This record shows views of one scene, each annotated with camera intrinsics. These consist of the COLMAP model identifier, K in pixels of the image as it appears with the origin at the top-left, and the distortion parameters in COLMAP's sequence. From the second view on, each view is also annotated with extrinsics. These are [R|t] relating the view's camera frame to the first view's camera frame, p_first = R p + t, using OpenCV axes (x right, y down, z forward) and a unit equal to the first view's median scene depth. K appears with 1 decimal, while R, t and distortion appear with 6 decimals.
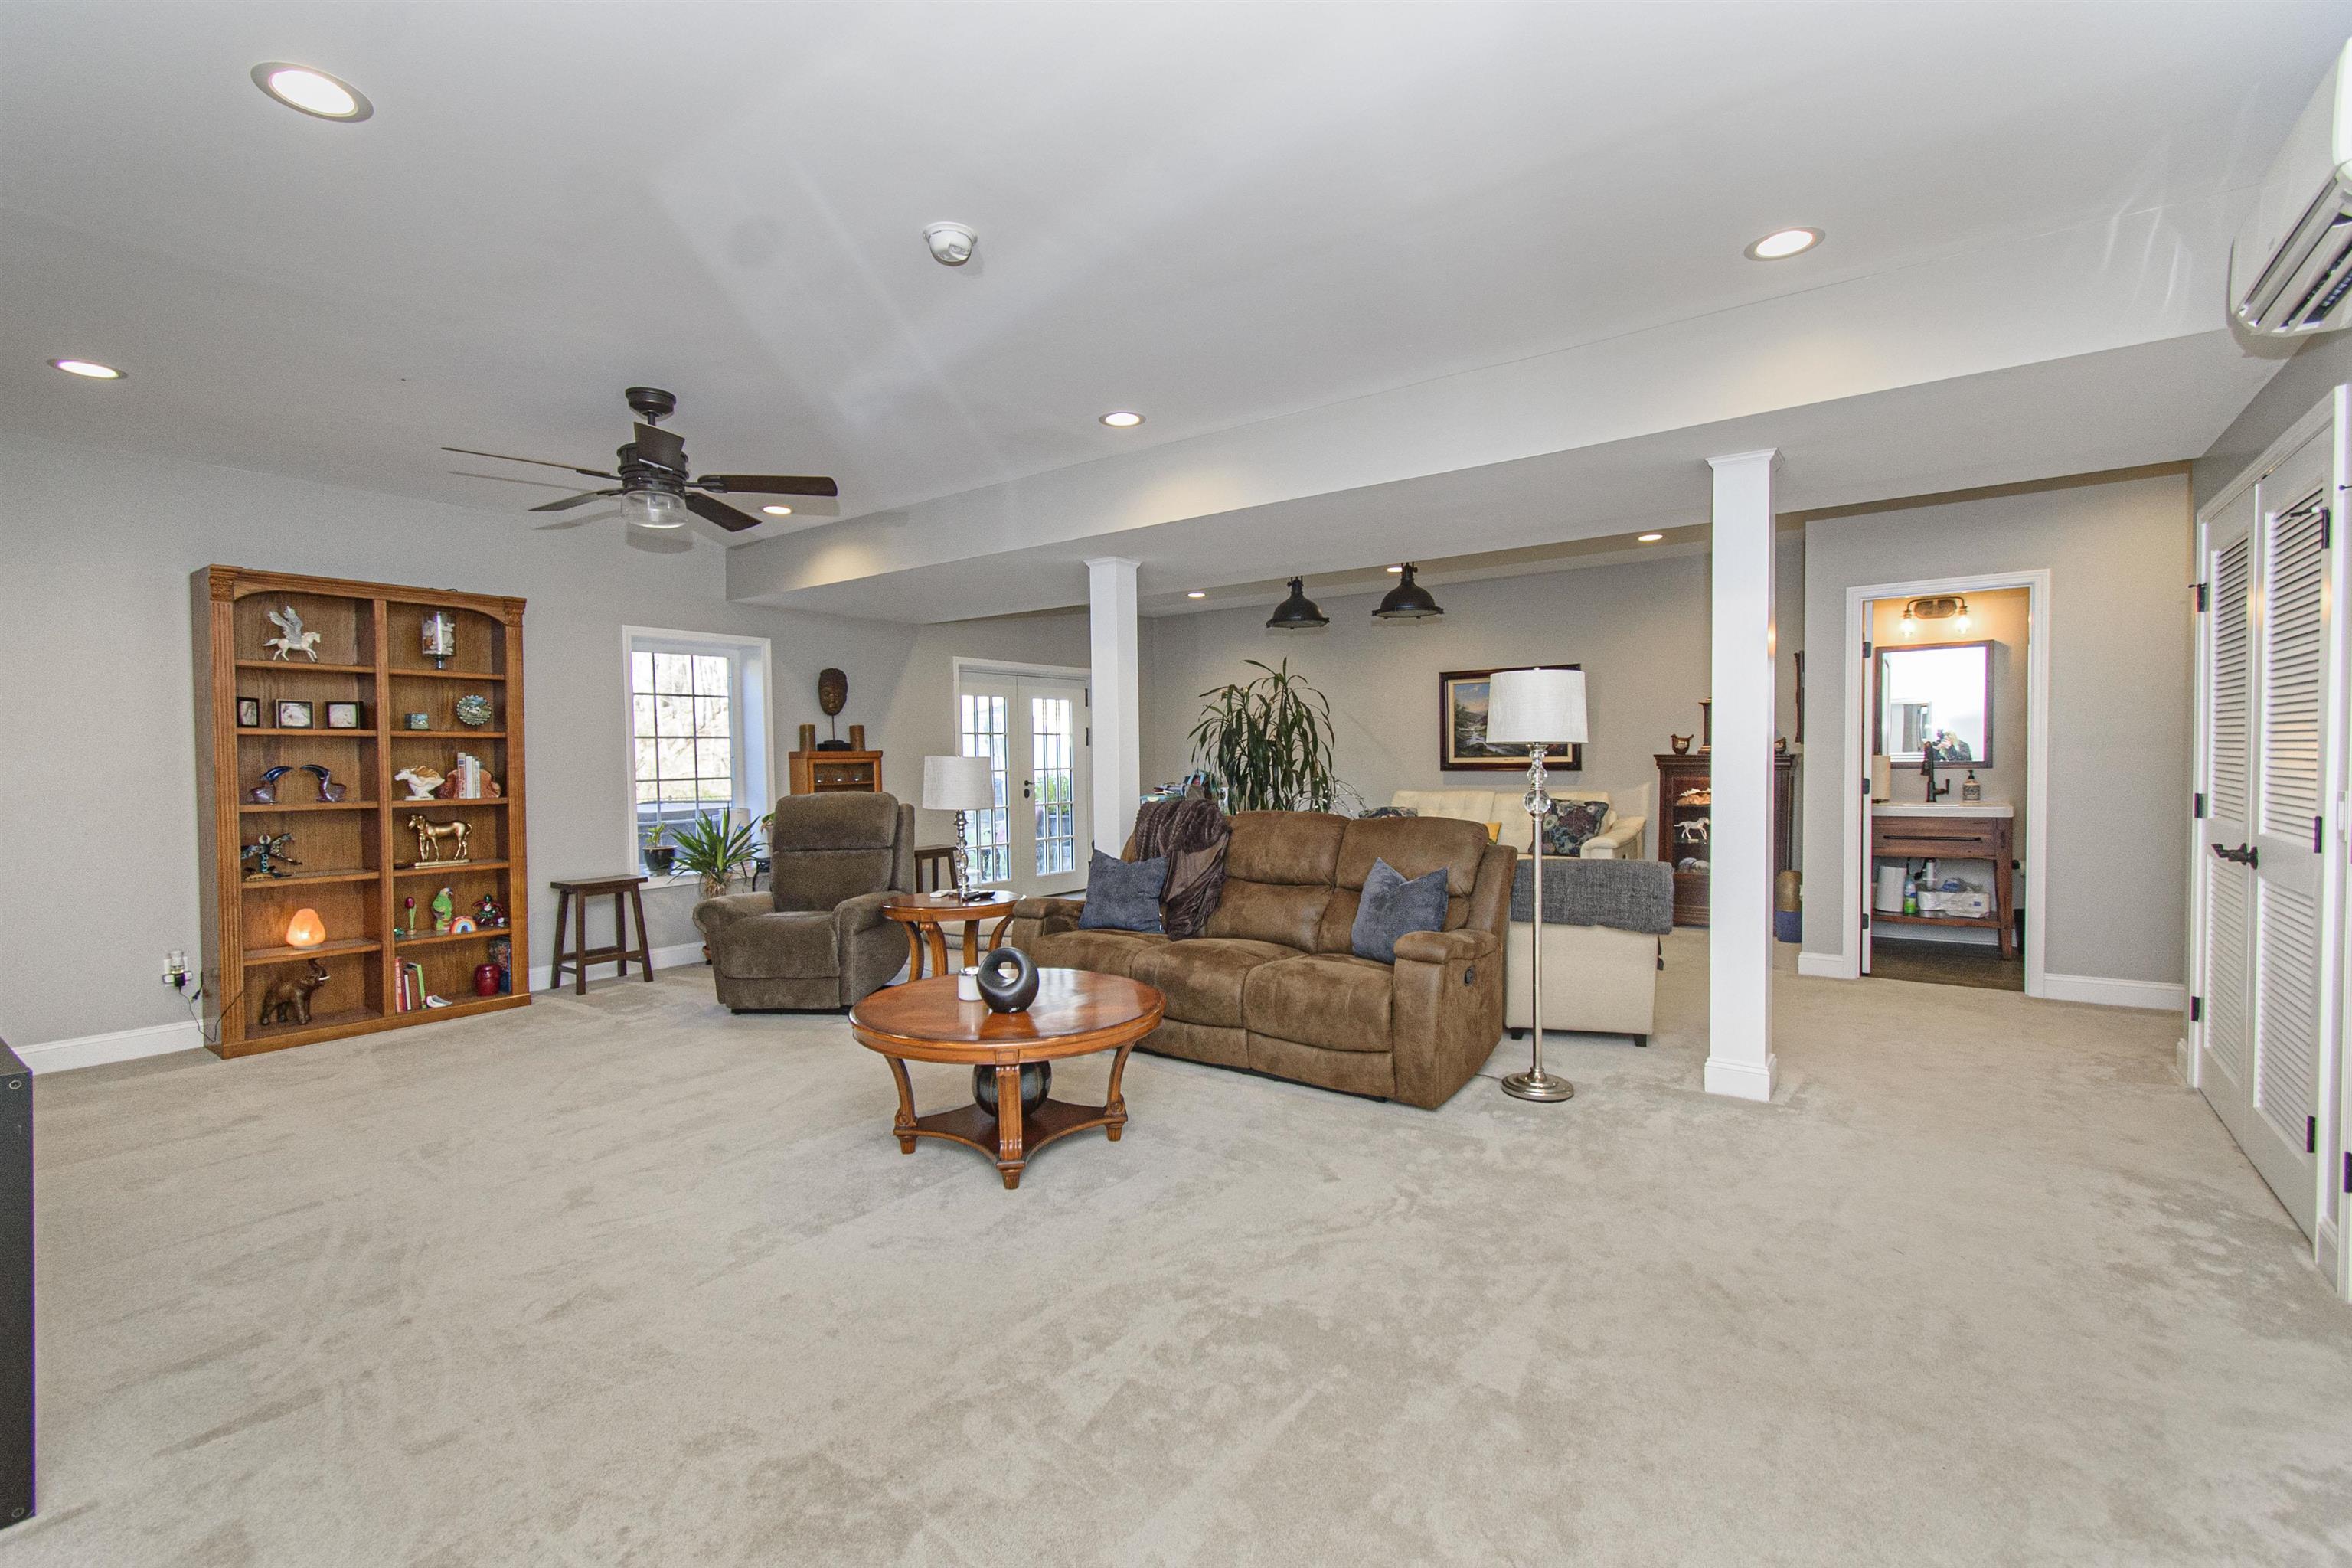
lens RADIAL K [[980.5, 0, 1215.9], [0, 980.5, 773.6], [0, 0, 1]] dist [0.028924, -0.022031]
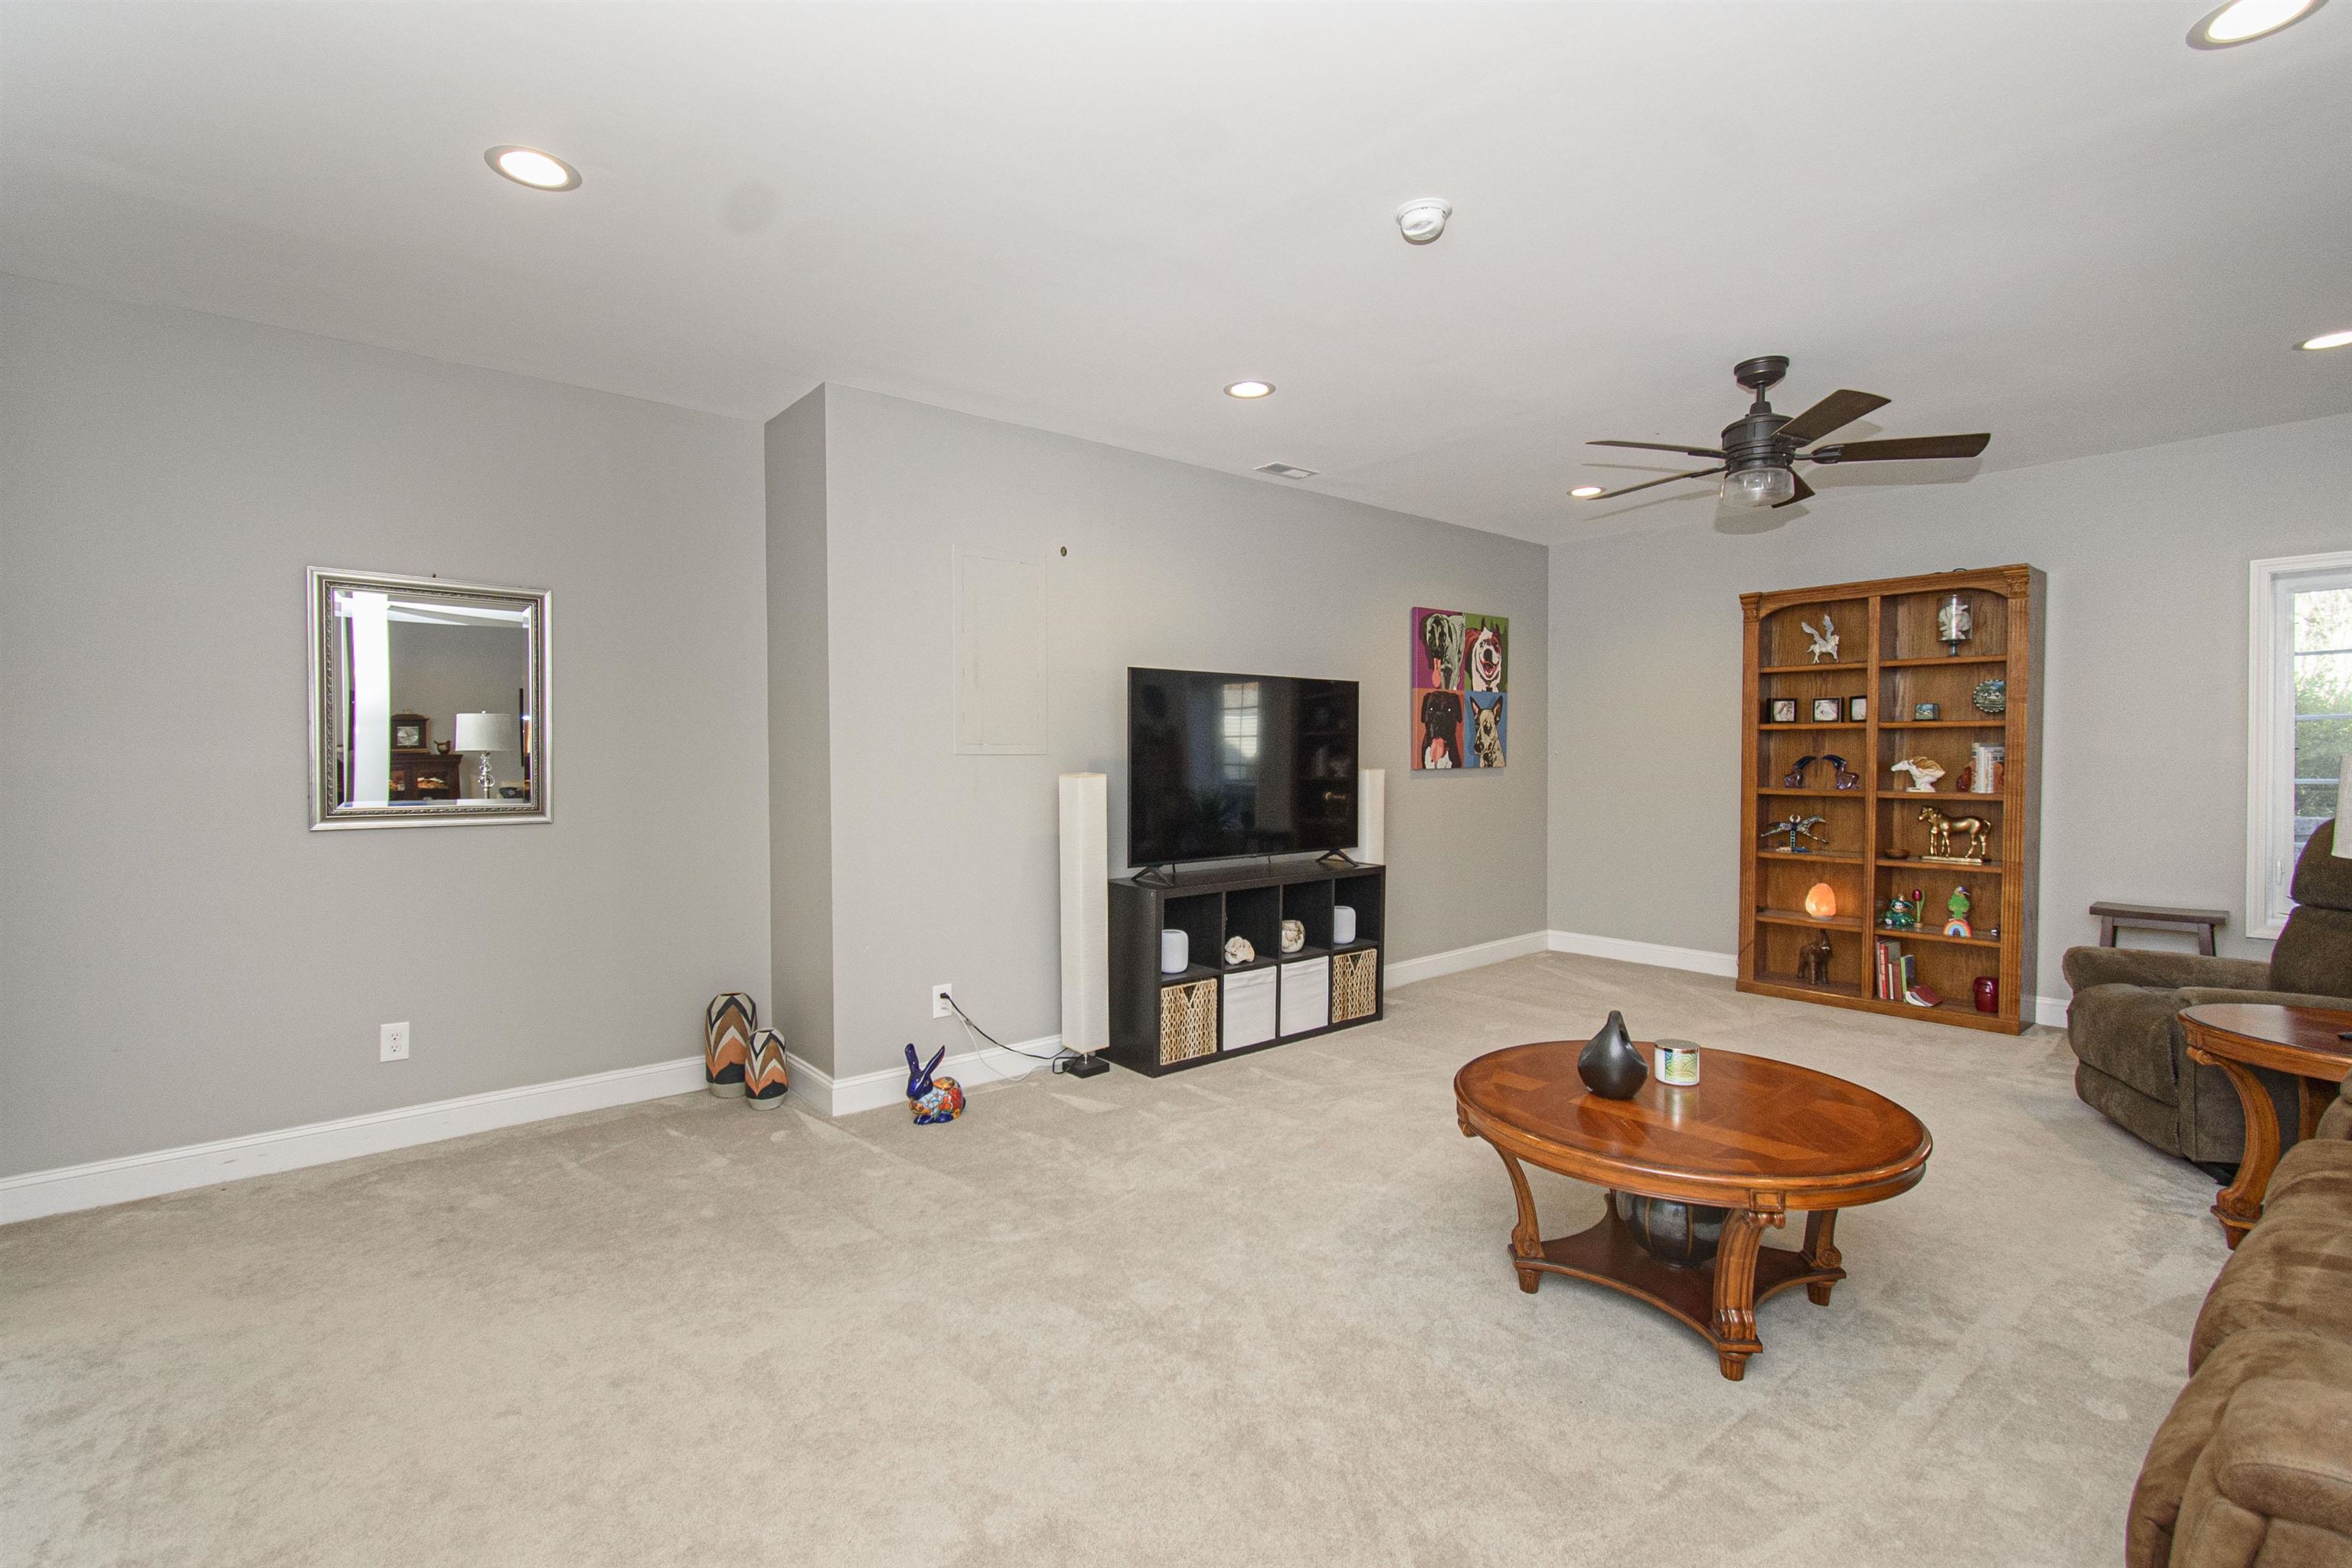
lens RADIAL K [[1081.9, 0, 1172.0], [0, 1081.9, 743.8], [0, 0, 1]] dist [0.005036, -0.000194]
pose [[-0.253526, -0.008601, -0.967290, 0.423765], [-0.014907, 0.999876, -0.004984, -0.003951], [0.967214, 0.013155, -0.253623, 0.554301]]
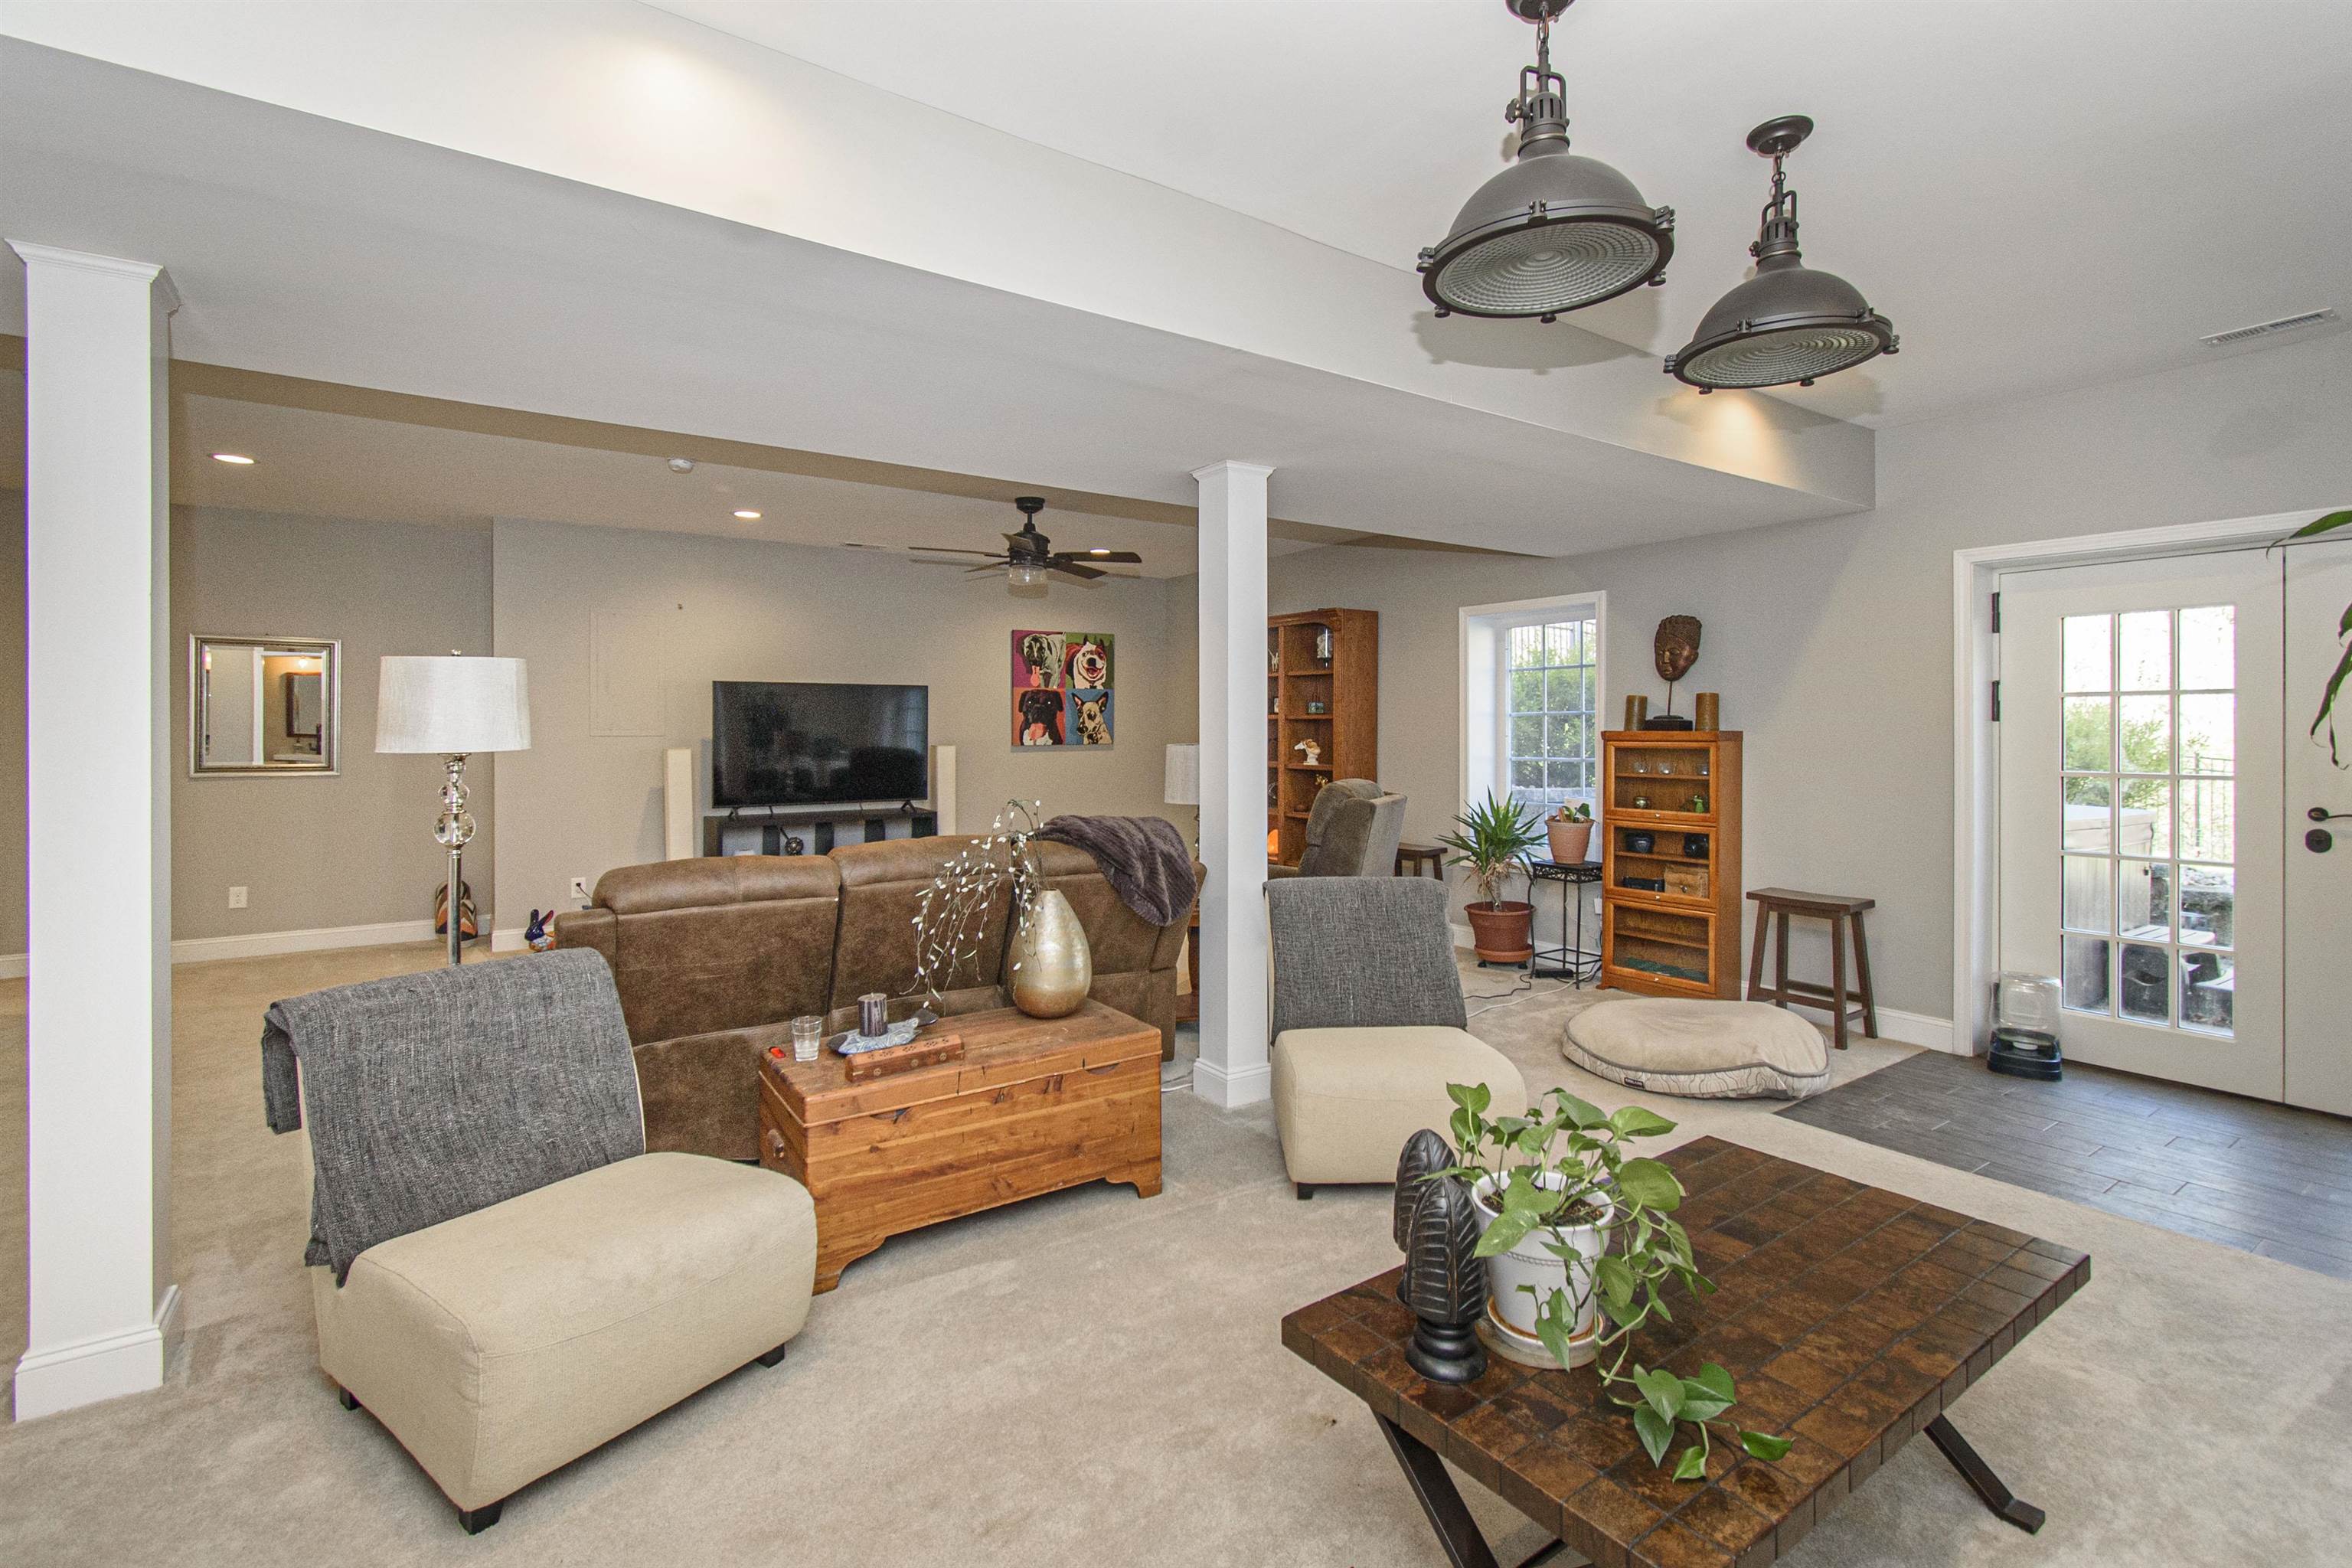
lens RADIAL K [[1048.0, 0, 1176.2], [0, 1048.0, 724.1], [0, 0, 1]] dist [-0.001513, -0.000435]
pose [[-0.329800, 0.001735, -0.944049, 0.656944], [-0.018923, 0.999785, 0.008448, -0.039212], [0.943861, 0.020650, -0.329696, 1.314980]]
